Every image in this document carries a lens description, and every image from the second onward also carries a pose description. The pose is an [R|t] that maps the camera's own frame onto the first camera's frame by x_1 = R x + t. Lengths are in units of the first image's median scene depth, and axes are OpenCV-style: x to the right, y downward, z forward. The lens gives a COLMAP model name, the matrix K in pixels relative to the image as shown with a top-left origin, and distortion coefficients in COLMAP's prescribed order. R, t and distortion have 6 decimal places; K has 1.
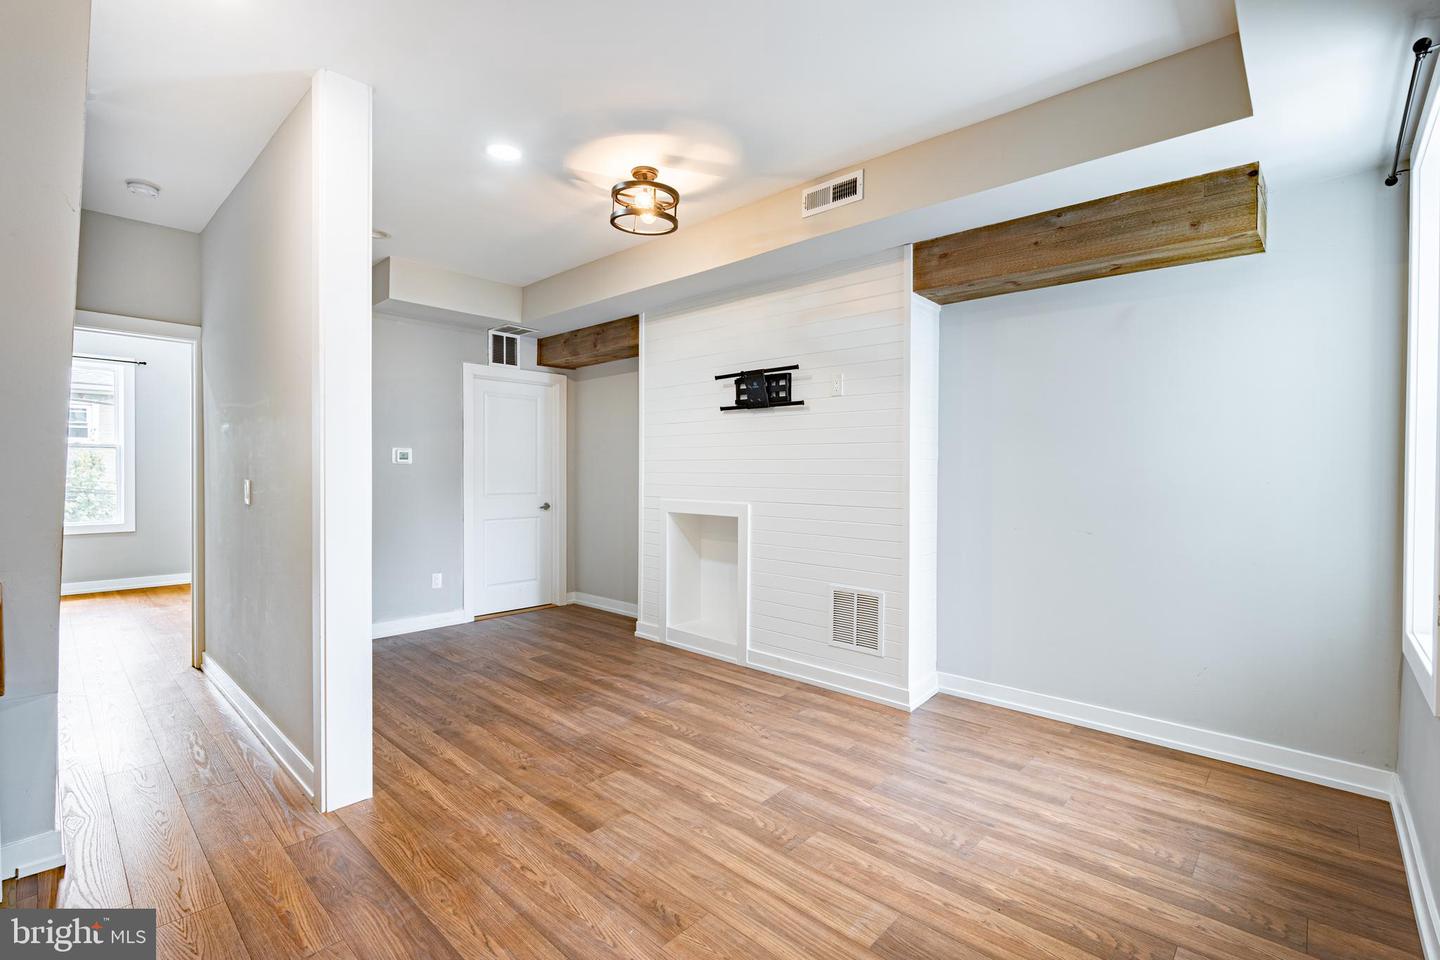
lens RADIAL K [[650.8, 0, 722.0], [0, 650.8, 476.2], [0, 0, 1]] dist [-0.005189, 0.000042]
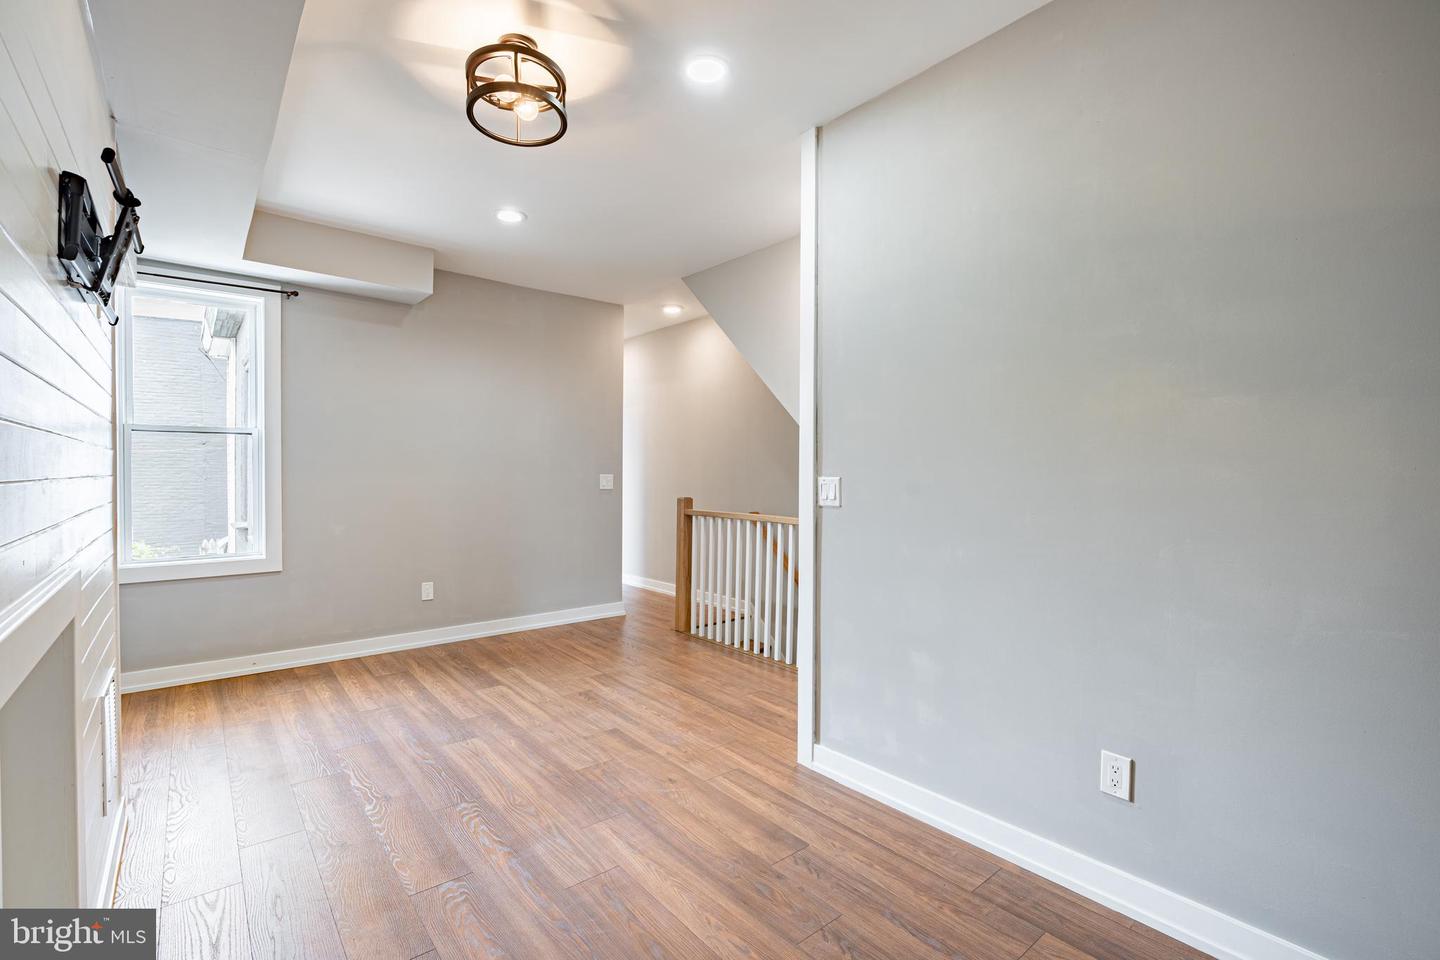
lens RADIAL K [[650.8, 0, 726.9], [0, 650.8, 477.0], [0, 0, 1]] dist [-0.005189, 0.000042]
pose [[-0.992629, -0.011201, 0.120671, -0.428793], [-0.009266, 0.999819, 0.016588, -0.015929], [-0.120835, 0.015348, -0.992554, 1.669104]]
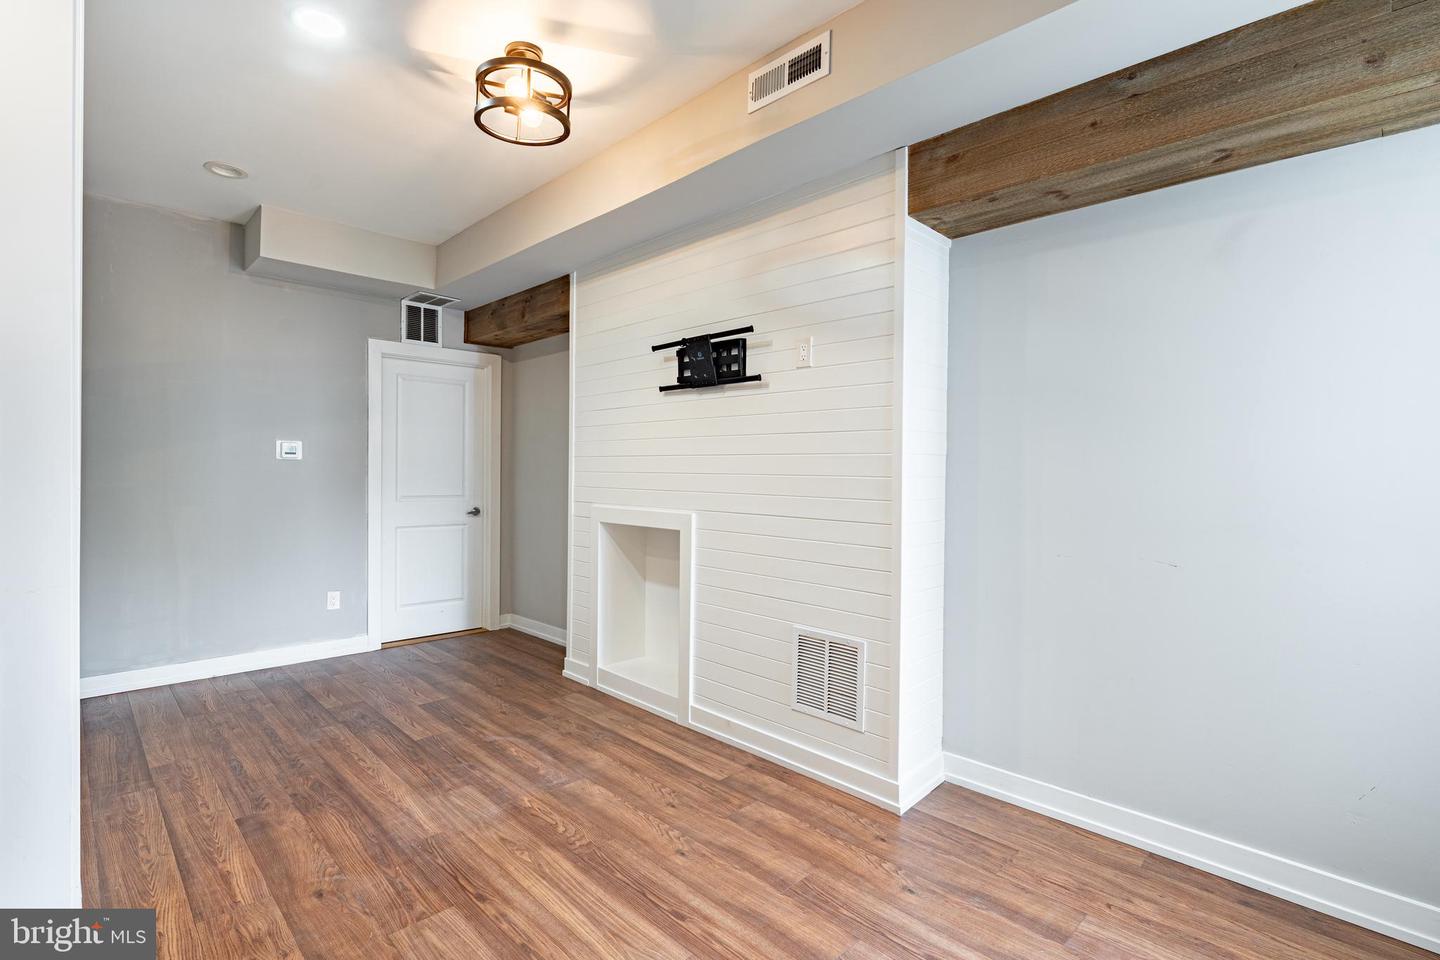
lens RADIAL K [[686.4, 0, 680.1], [0, 686.4, 476.4], [0, 0, 1]] dist [-0.004967, 0.001615]
pose [[0.996938, 0.006376, -0.077940, 0.114176], [-0.006494, 0.999978, -0.001264, 0.000491], [0.077930, 0.001766, 0.996957, 0.257980]]
